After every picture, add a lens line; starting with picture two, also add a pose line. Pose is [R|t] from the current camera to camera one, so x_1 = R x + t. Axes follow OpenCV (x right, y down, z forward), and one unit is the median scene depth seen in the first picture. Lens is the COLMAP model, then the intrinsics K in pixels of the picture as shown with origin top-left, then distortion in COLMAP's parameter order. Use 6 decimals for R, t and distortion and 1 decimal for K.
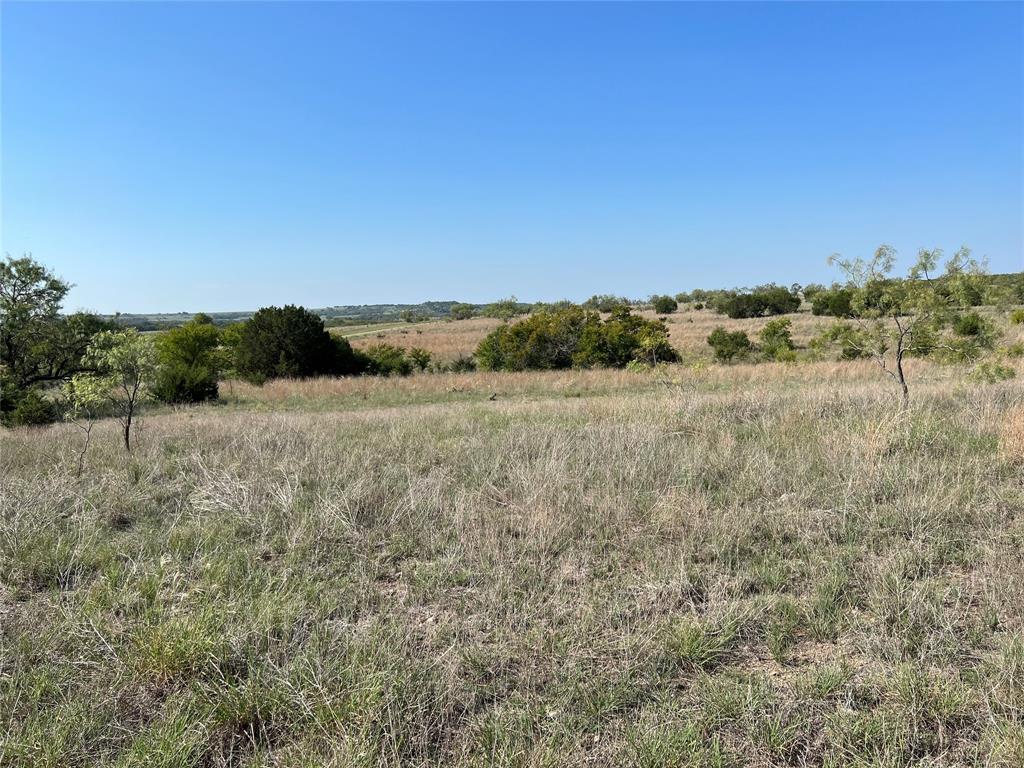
lens RADIAL K [[763.3, 0, 514.3], [0, 763.3, 386.3], [0, 0, 1]] dist [0.010509, 0.004354]
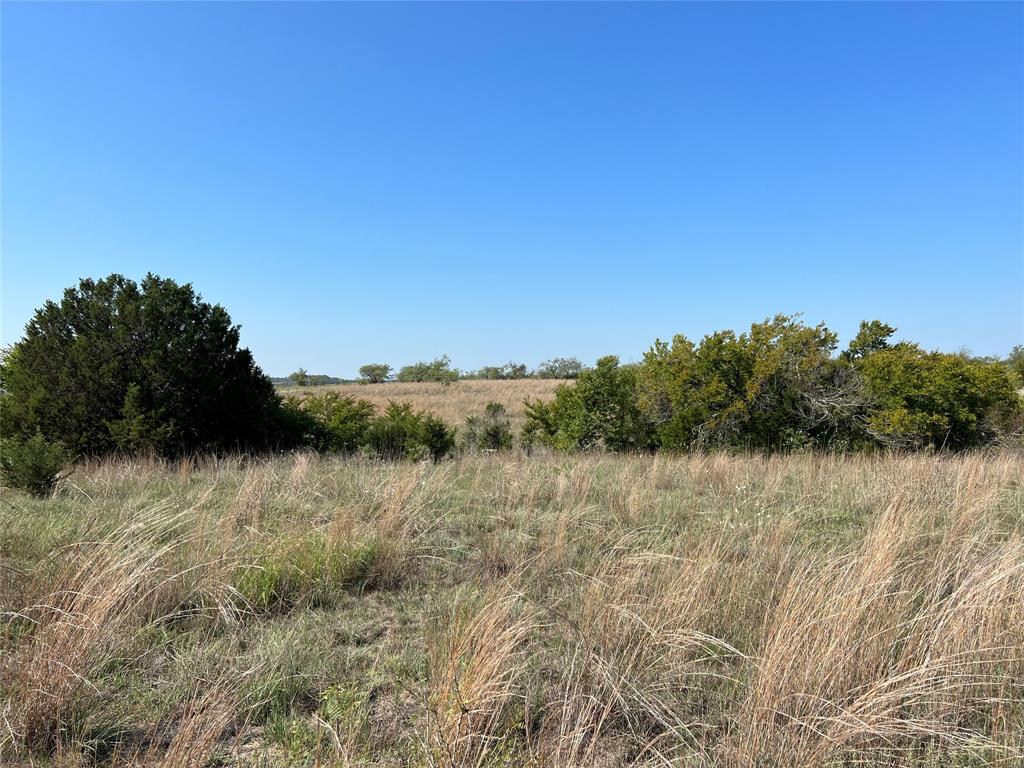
lens RADIAL K [[763.3, 0, 510.8], [0, 763.3, 389.6], [0, 0, 1]] dist [0.010509, 0.004354]
pose [[0.986788, 0.035370, 0.158107, -0.171907], [-0.019576, 0.994759, -0.100358, -0.009333], [-0.160828, 0.095937, 0.982309, 0.575735]]
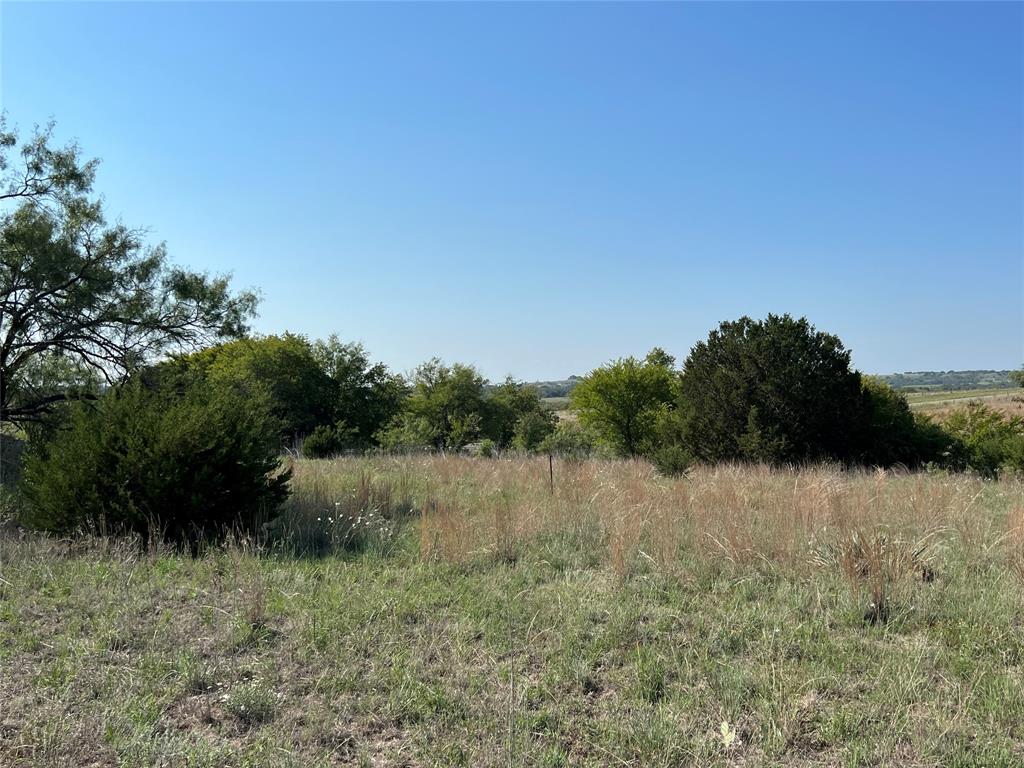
lens RADIAL K [[1021.2, 0, 511.6], [0, 1021.2, 386.8], [0, 0, 1]] dist [0.012504, 0.000000]
pose [[0.827010, 0.027448, -0.561516, -0.067155], [-0.076371, 0.995034, -0.063841, -0.005840], [0.556975, 0.095680, 0.824999, 0.370605]]
